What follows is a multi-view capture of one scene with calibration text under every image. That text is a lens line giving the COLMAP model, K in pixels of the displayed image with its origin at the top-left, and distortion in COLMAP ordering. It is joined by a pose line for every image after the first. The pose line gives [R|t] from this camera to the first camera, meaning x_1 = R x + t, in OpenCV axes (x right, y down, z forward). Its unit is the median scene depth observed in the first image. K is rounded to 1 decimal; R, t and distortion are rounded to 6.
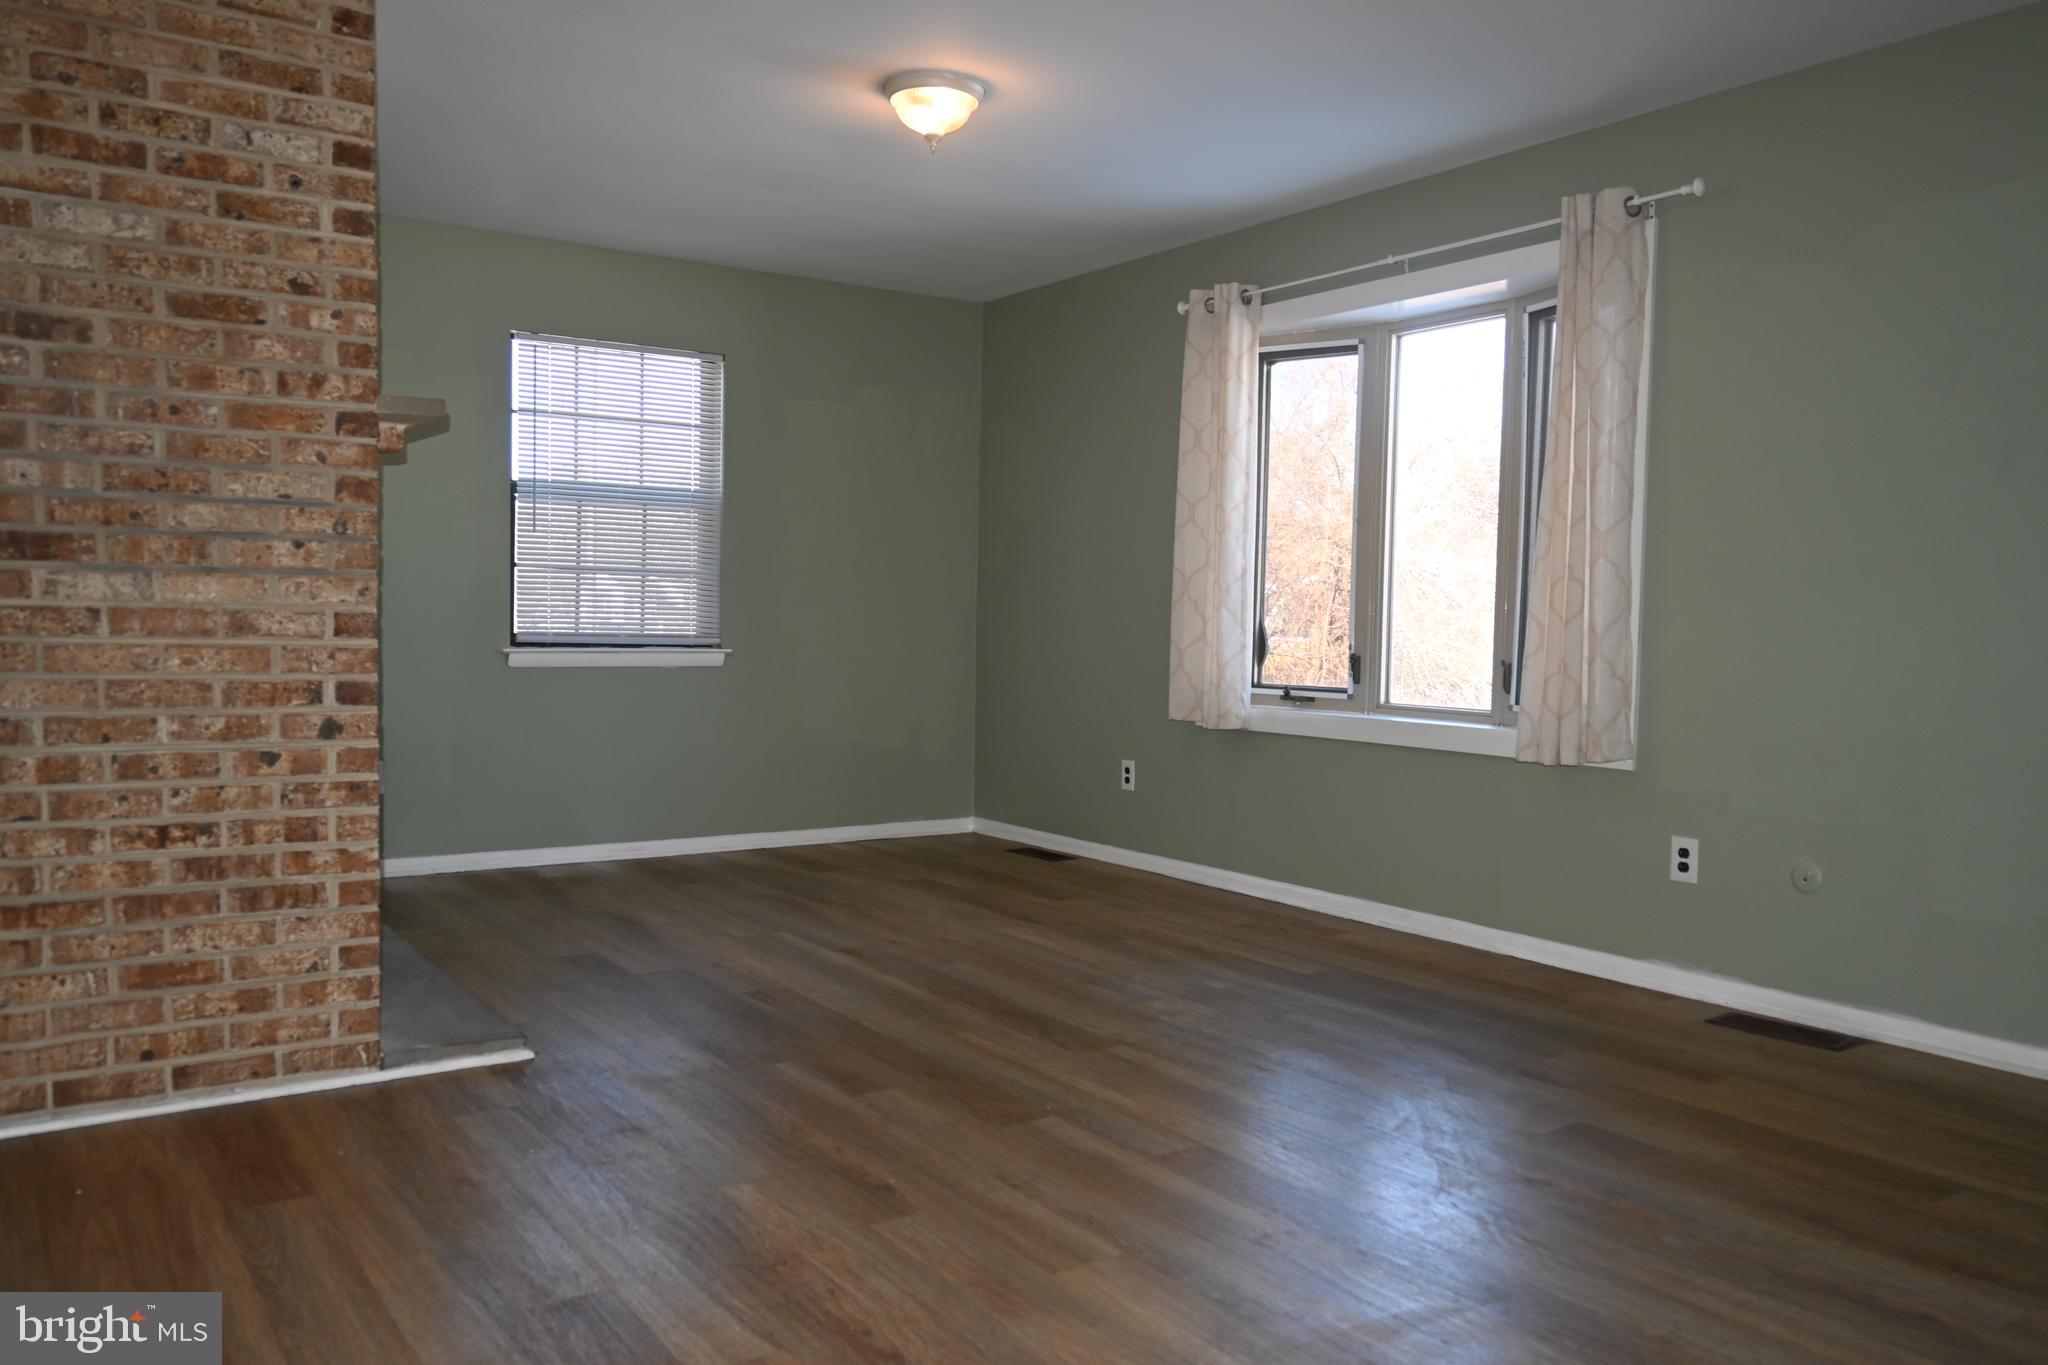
lens RADIAL K [[1532.0, 0, 1027.5], [0, 1532.0, 688.8], [0, 0, 1]] dist [-0.006790, 0.000927]
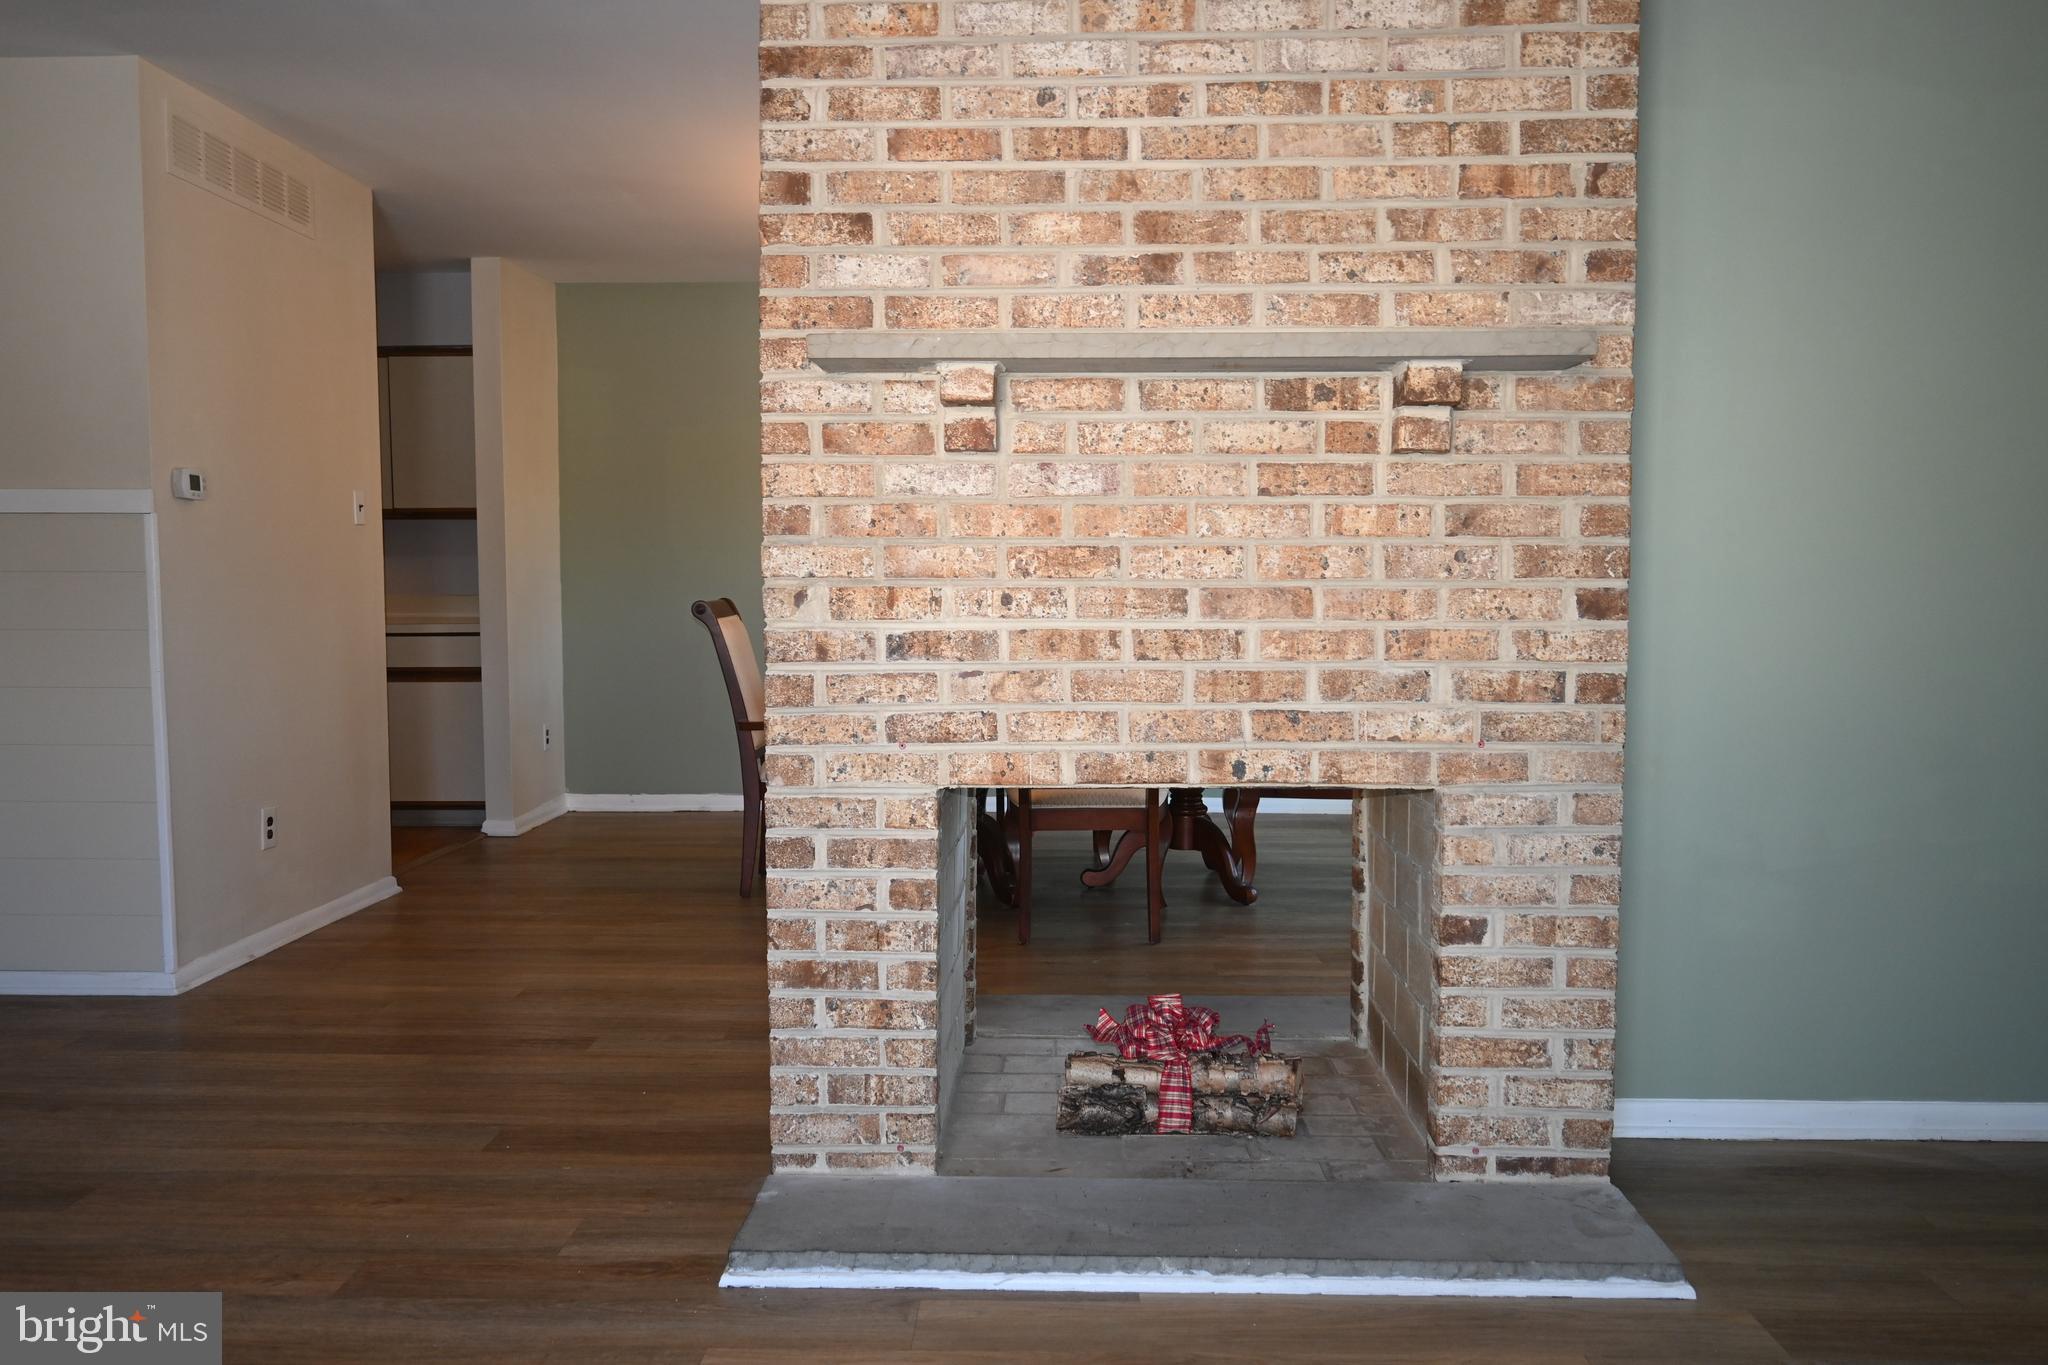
lens RADIAL K [[1532.0, 0, 1027.5], [0, 1532.0, 688.8], [0, 0, 1]] dist [-0.006790, 0.000927]
pose [[-0.587725, 0.039698, -0.808086, 0.157209], [-0.051897, 0.994889, 0.086620, -0.101094], [0.807394, 0.092846, -0.582661, 1.659973]]
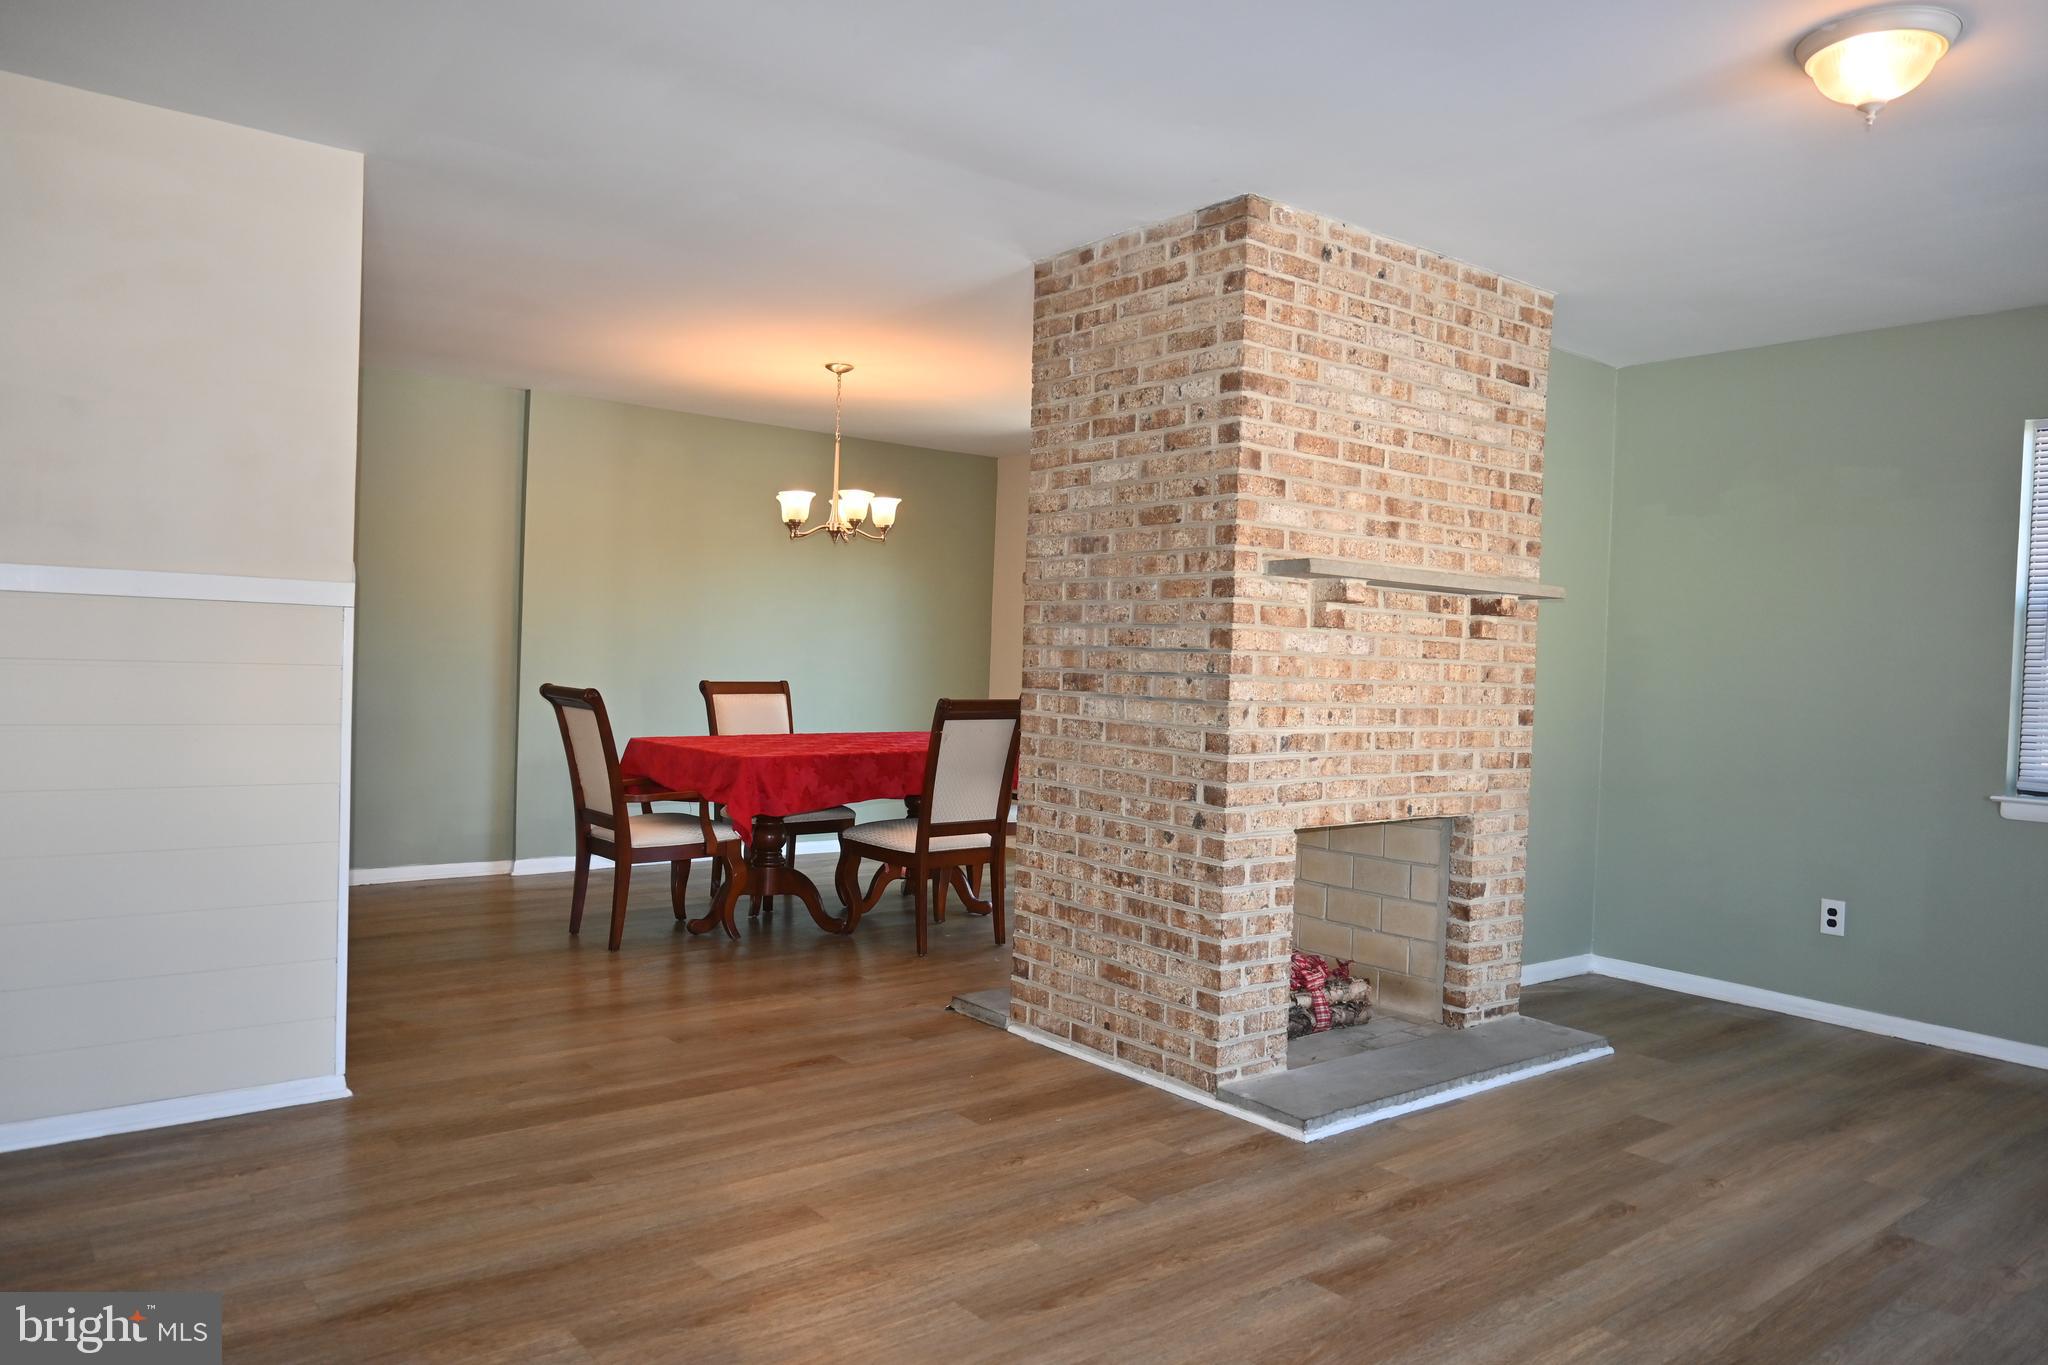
lens RADIAL K [[1388.7, 0, 1024.1], [0, 1388.7, 688.0], [0, 0, 1]] dist [0.001316, -0.003038]
pose [[0.076873, 0.006208, -0.997022, 0.740544], [-0.084977, 0.996383, -0.000348, -0.076753], [0.993413, 0.084750, 0.077123, 0.776960]]
